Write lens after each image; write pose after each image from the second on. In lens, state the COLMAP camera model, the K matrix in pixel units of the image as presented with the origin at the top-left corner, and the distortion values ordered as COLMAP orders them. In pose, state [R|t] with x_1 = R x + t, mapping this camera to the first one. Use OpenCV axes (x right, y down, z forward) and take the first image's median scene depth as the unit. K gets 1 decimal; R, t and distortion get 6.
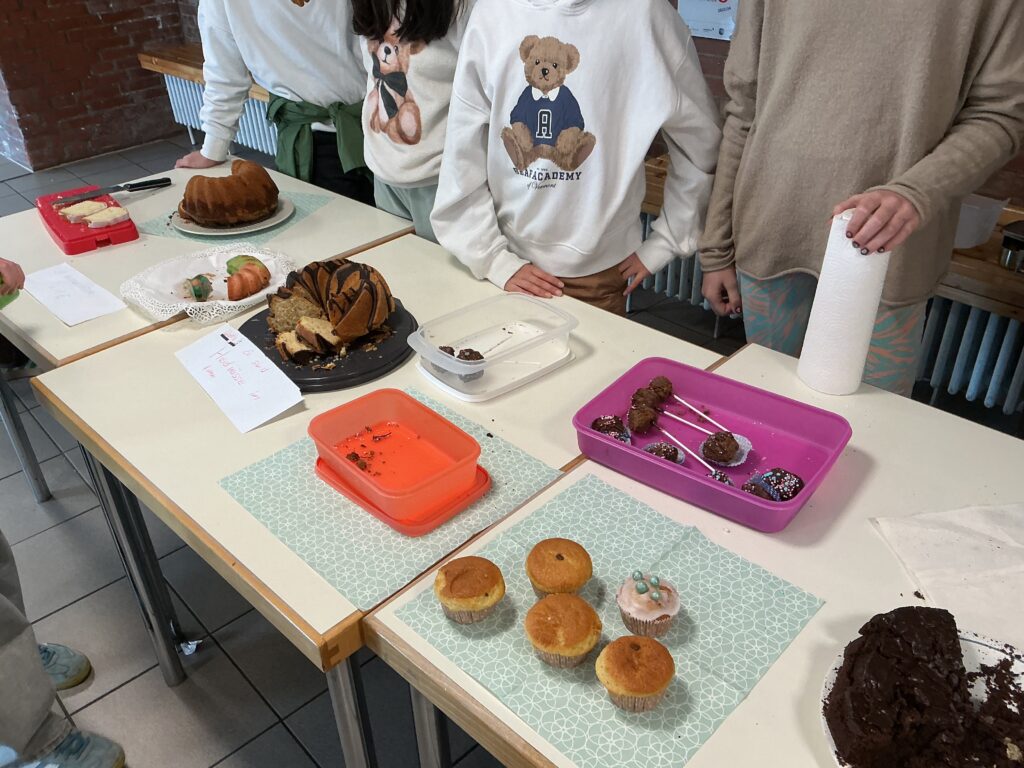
lens RADIAL K [[875.0, 0, 511.2], [0, 875.0, 419.2], [0, 0, 1]] dist [0.031279, -0.001557]
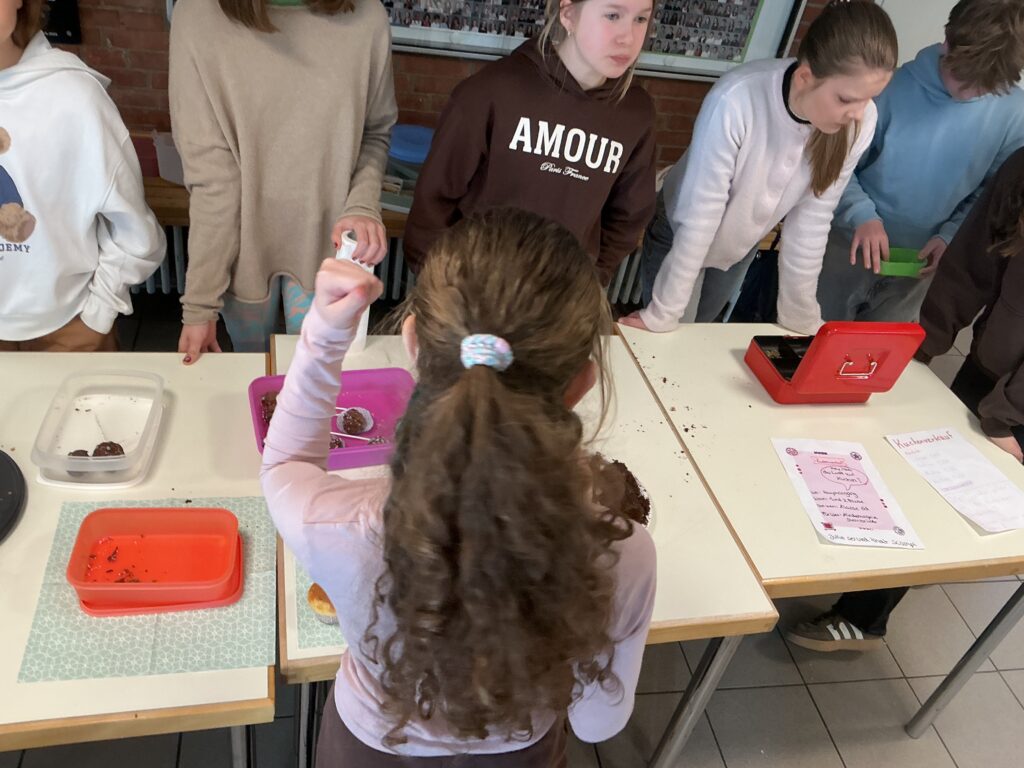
lens RADIAL K [[864.0, 0, 512.0], [0, 864.0, 384.0], [0, 0, 1]] dist [0.024662, -0.007032]
pose [[0.512826, -0.420359, 0.748537, -0.680108], [0.308938, 0.903869, 0.295935, -0.374222], [-0.800979, 0.079489, 0.593393, -0.056823]]
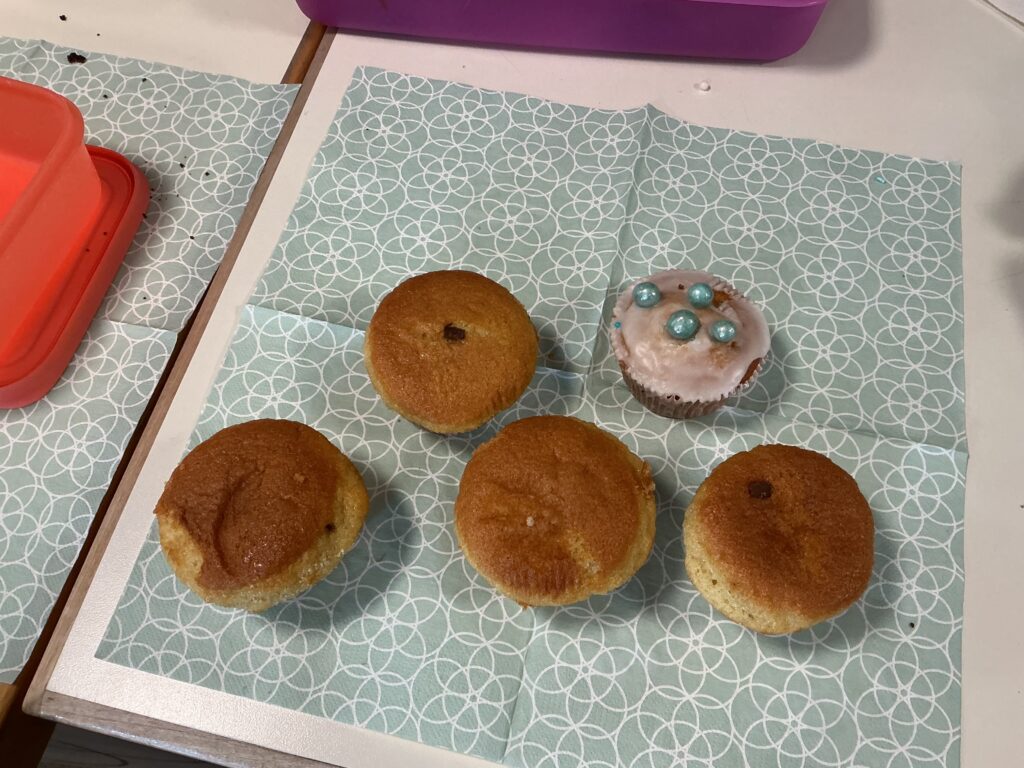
lens RADIAL K [[864.0, 0, 512.0], [0, 864.0, 384.0], [0, 0, 1]] dist [0.024662, -0.007032]
pose [[0.856670, -0.452856, 0.247059, -0.021015], [0.284631, 0.814362, 0.505767, -0.003900], [-0.430235, -0.362954, 0.826536, 0.586663]]
